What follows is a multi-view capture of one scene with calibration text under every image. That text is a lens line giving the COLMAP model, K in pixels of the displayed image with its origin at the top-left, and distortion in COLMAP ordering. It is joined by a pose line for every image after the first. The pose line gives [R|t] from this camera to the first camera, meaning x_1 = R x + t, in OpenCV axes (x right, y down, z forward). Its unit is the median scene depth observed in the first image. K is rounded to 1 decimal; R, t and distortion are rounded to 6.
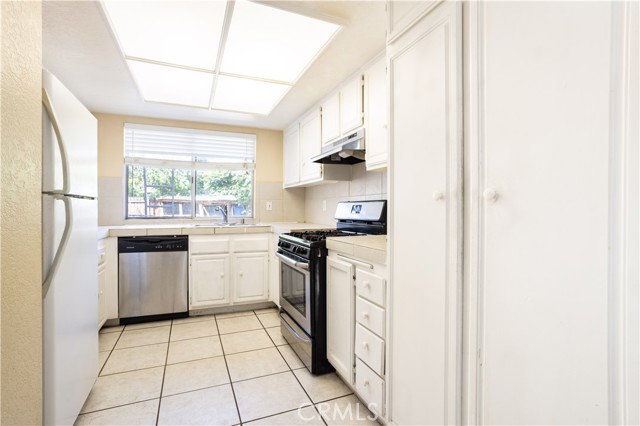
lens RADIAL K [[313.2, 0, 317.8], [0, 313.2, 211.1], [0, 0, 1]] dist [-0.036586, 0.001257]
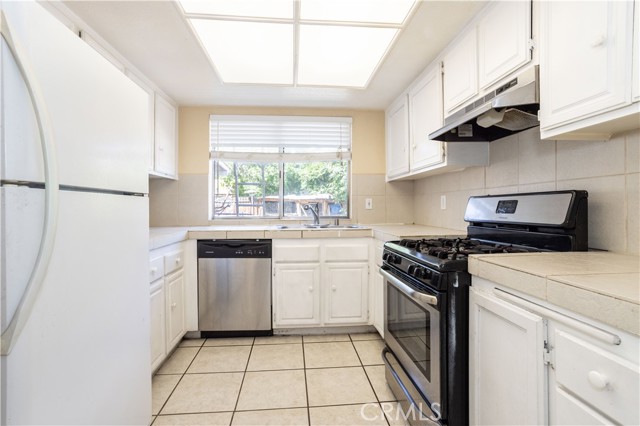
lens RADIAL K [[313.2, 0, 316.9], [0, 313.2, 209.1], [0, 0, 1]] dist [-0.036586, 0.001257]
pose [[0.952249, -0.003951, -0.305297, -0.047205], [0.003630, 0.999992, -0.001620, -0.001223], [0.305301, 0.000435, 0.952256, 0.251755]]
